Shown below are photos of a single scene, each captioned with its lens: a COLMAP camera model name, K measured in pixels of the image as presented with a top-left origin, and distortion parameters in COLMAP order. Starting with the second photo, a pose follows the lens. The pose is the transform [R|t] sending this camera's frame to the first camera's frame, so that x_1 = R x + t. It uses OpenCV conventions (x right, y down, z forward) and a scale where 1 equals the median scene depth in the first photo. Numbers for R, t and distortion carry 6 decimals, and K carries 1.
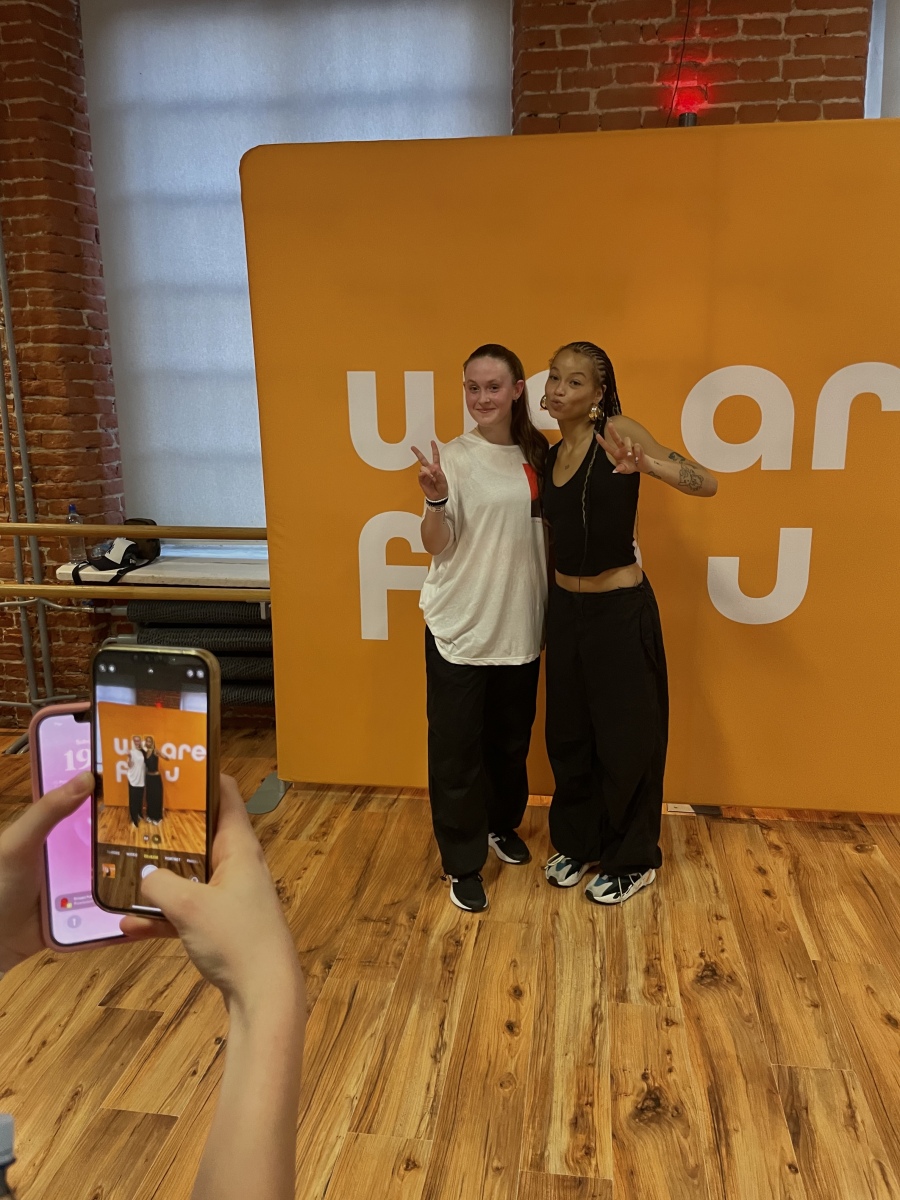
lens RADIAL K [[908.1, 0, 455.9], [0, 908.1, 594.3], [0, 0, 1]] dist [0.057800, -0.087341]
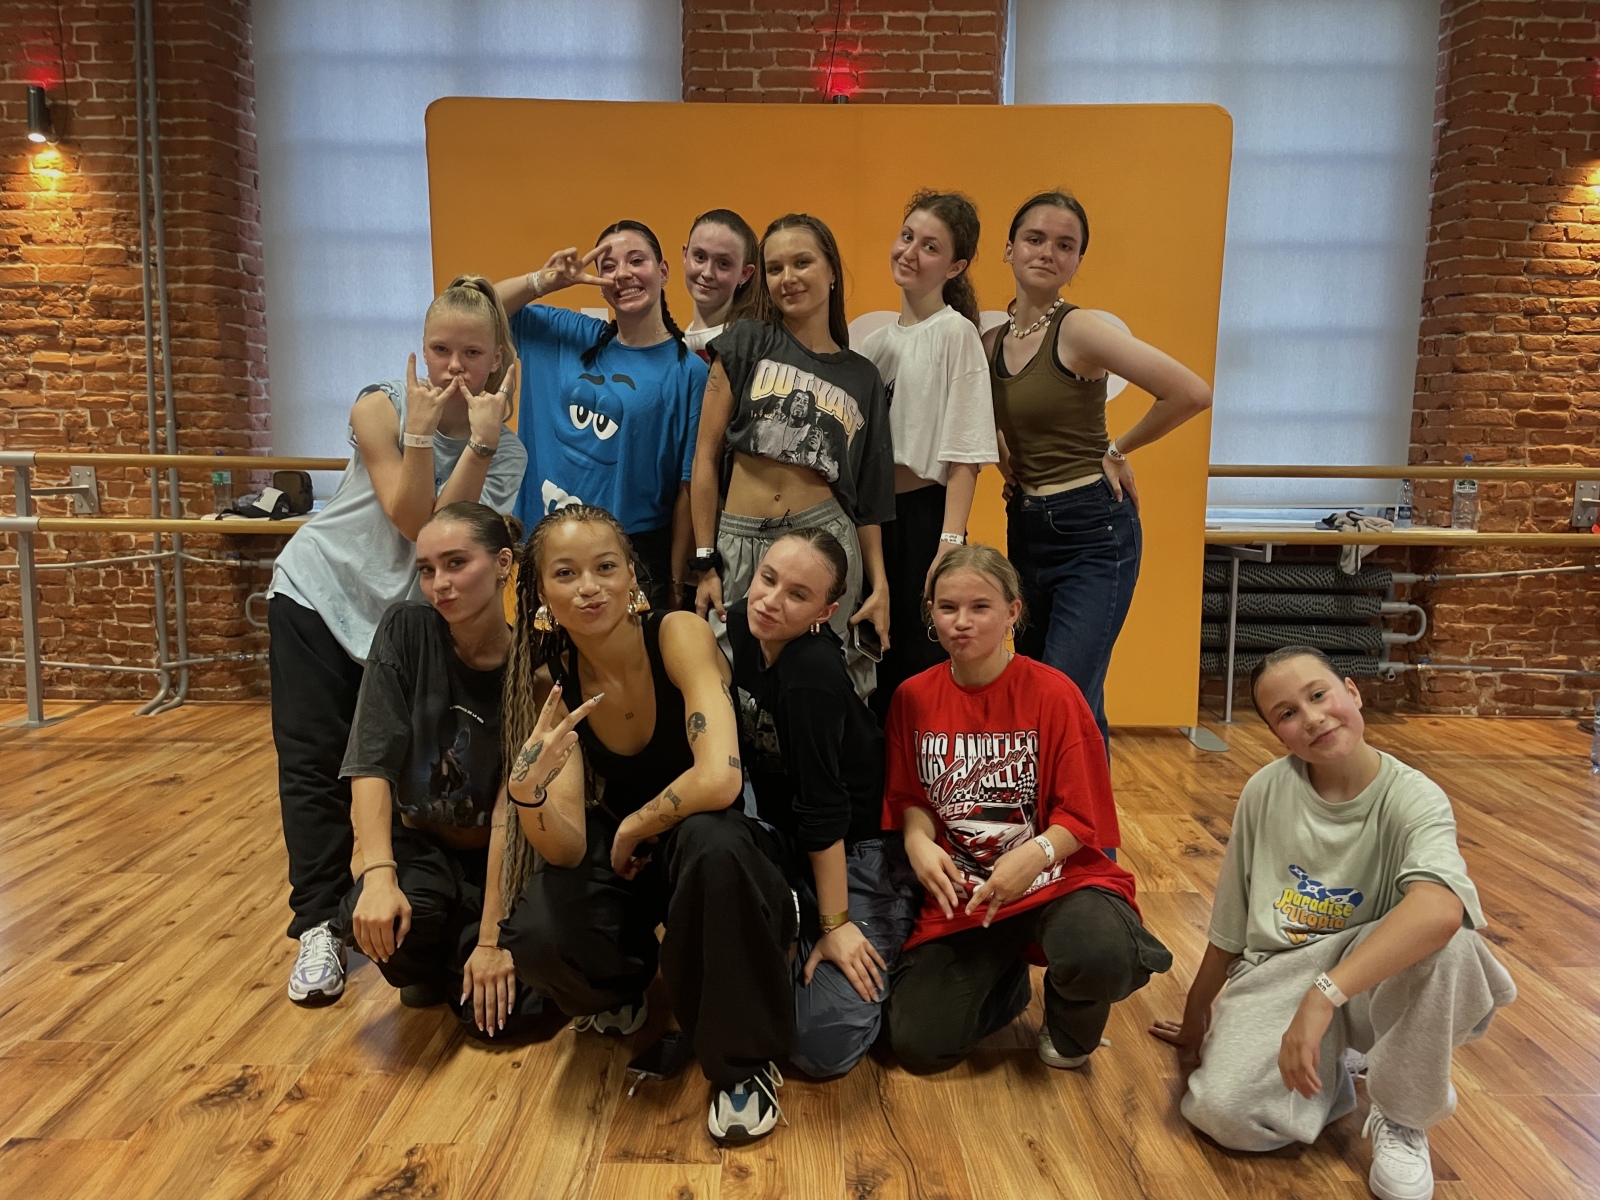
lens RADIAL K [[1218.7, 0, 796.9], [0, 1218.7, 608.0], [0, 0, 1]] dist [0.083470, -0.120293]
pose [[0.990366, 0.002526, 0.138452, -0.003319], [0.010746, 0.995416, -0.095033, 0.231833], [-0.138058, 0.095605, 0.985799, -0.399769]]
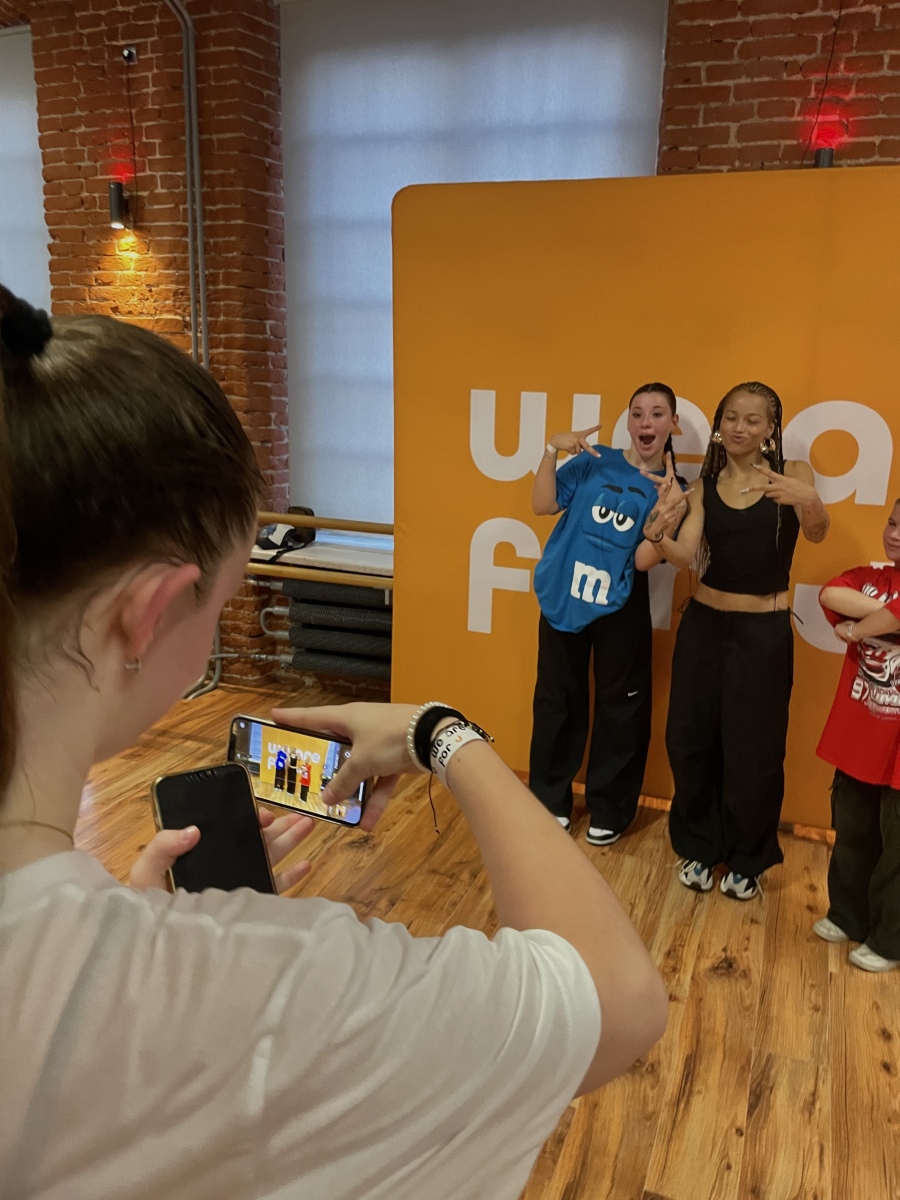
lens RADIAL K [[910.9, 0, 456.3], [0, 910.9, 614.6], [0, 0, 1]] dist [0.081674, -0.122393]
pose [[0.974335, 0.092812, -0.205080, 0.112426], [-0.086109, 0.995425, 0.041392, -0.015526], [0.207983, -0.022670, 0.977870, -0.099419]]
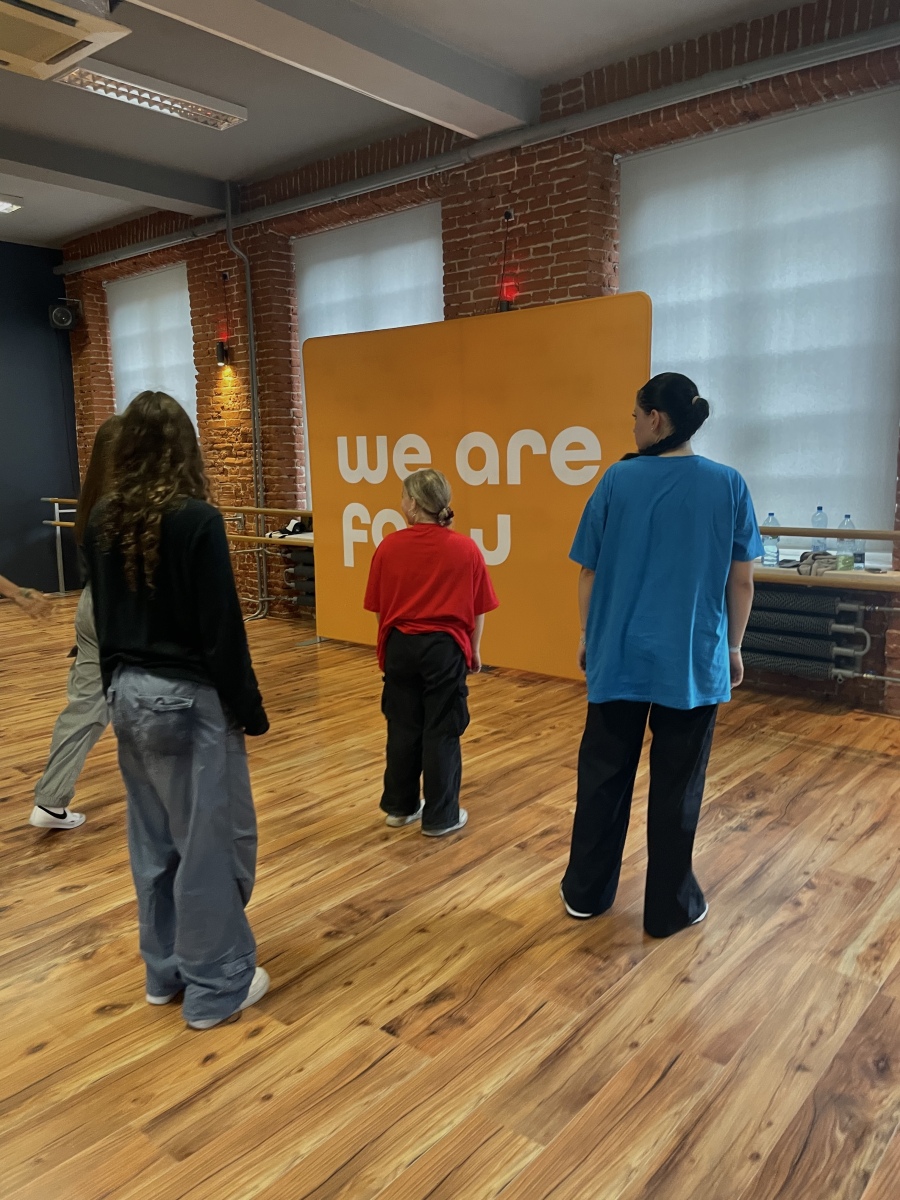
lens RADIAL K [[905.1, 0, 452.2], [0, 905.1, 601.8], [0, 0, 1]] dist [0.070232, -0.101068]
pose [[0.849935, 0.080428, -0.520713, 1.197423], [-0.109940, 0.993599, -0.025982, 0.158775], [0.515290, 0.079330, 0.853337, -0.621392]]
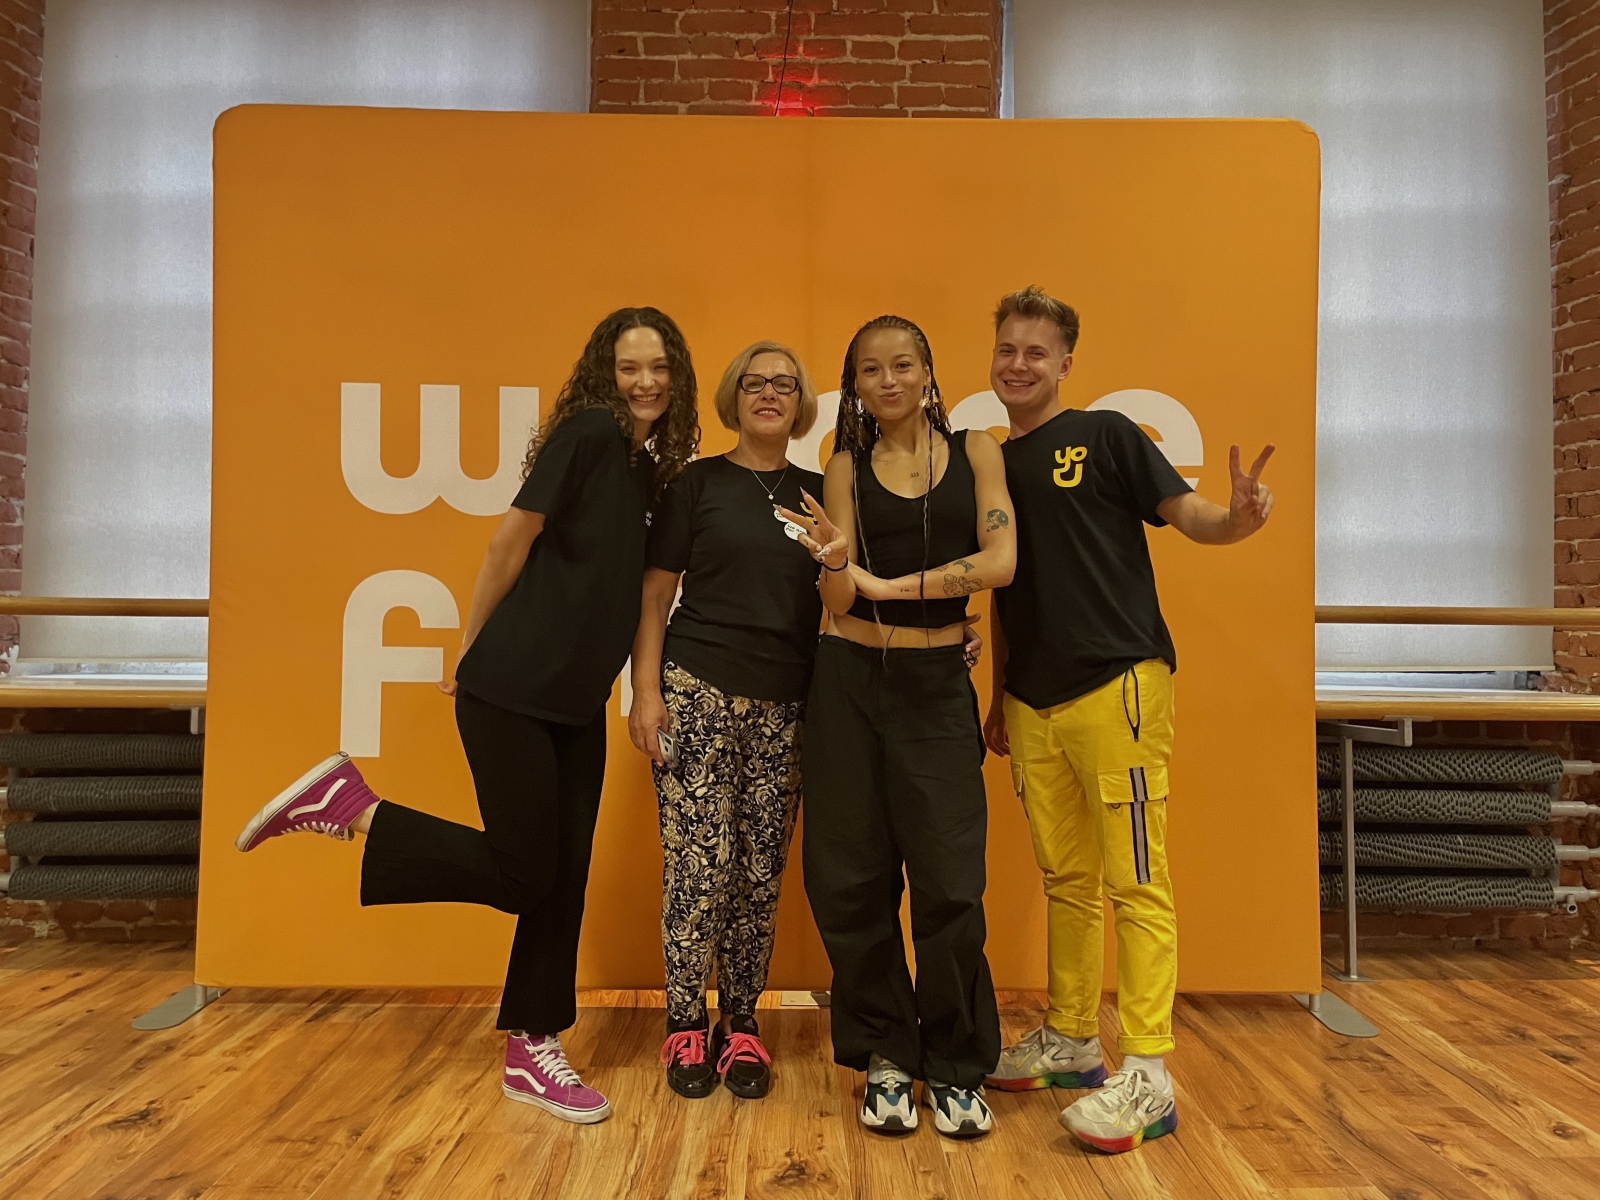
lens RADIAL K [[1214.8, 0, 796.5], [0, 1214.8, 582.8], [0, 0, 1]] dist [0.082302, -0.114571]
pose [[0.988465, 0.025019, 0.149367, 0.098982], [0.014258, 0.966506, -0.256249, 0.169382], [-0.150775, 0.255423, 0.955001, 0.020032]]
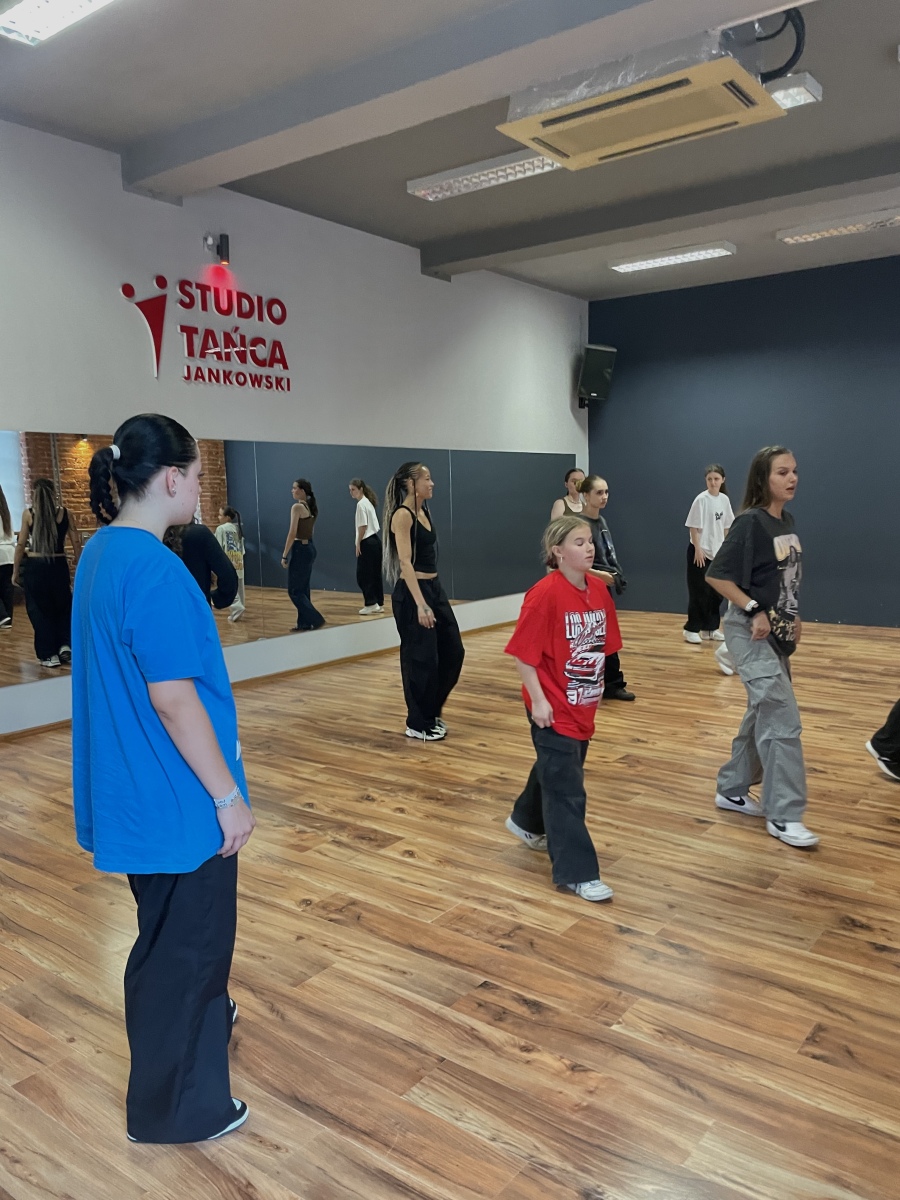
lens RADIAL K [[909.9, 0, 459.2], [0, 909.9, 597.7], [0, 0, 1]] dist [0.071818, -0.108451]
pose [[-0.480976, 0.117723, -0.868794, 1.453883], [-0.170667, 0.959416, 0.224485, -0.129893], [0.859962, 0.256246, -0.441365, 0.589233]]
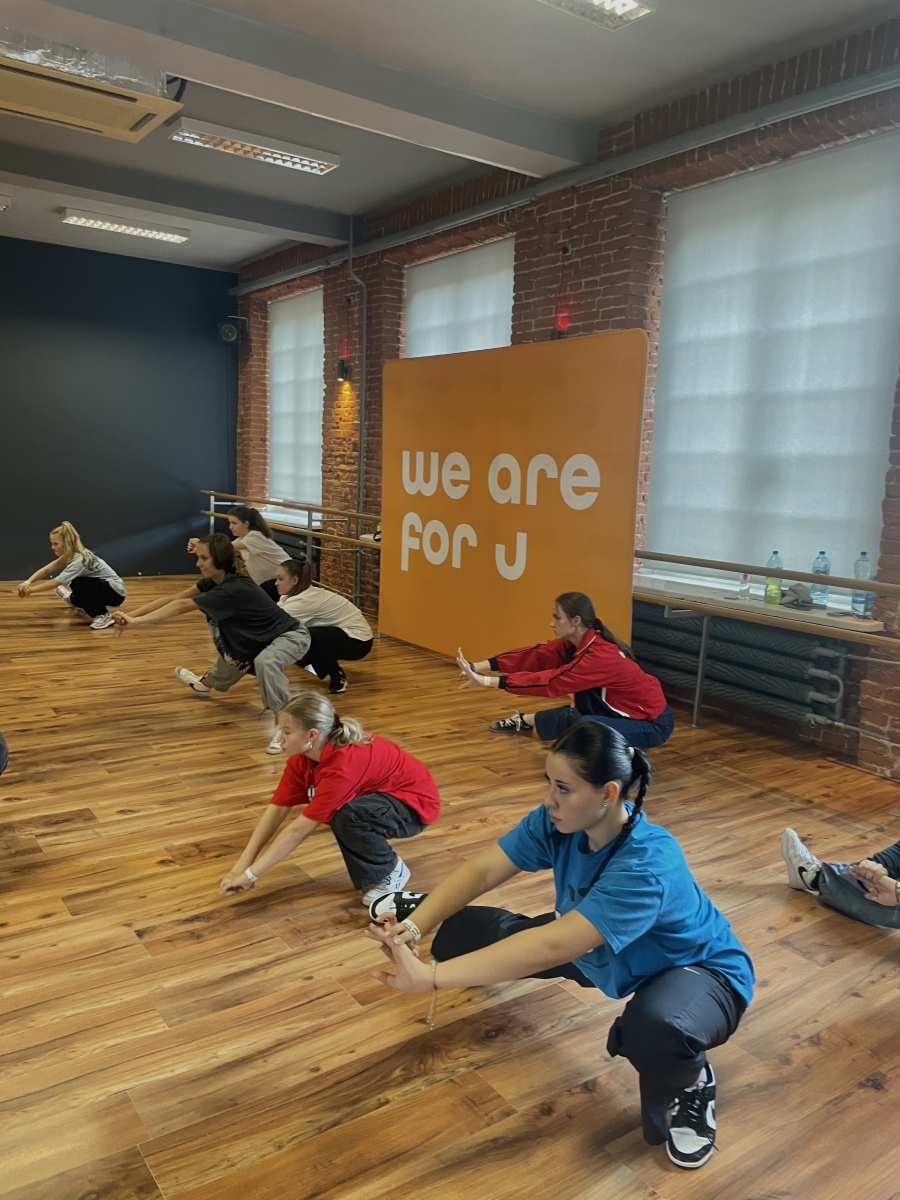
lens RADIAL K [[908.9, 0, 452.6], [0, 908.9, 604.5], [0, 0, 1]] dist [0.072054, -0.107077]
pose [[0.687701, 0.148818, -0.710577, 1.605066], [-0.207680, 0.978189, 0.003871, 0.099412], [0.695655, 0.144910, 0.703608, -0.474503]]
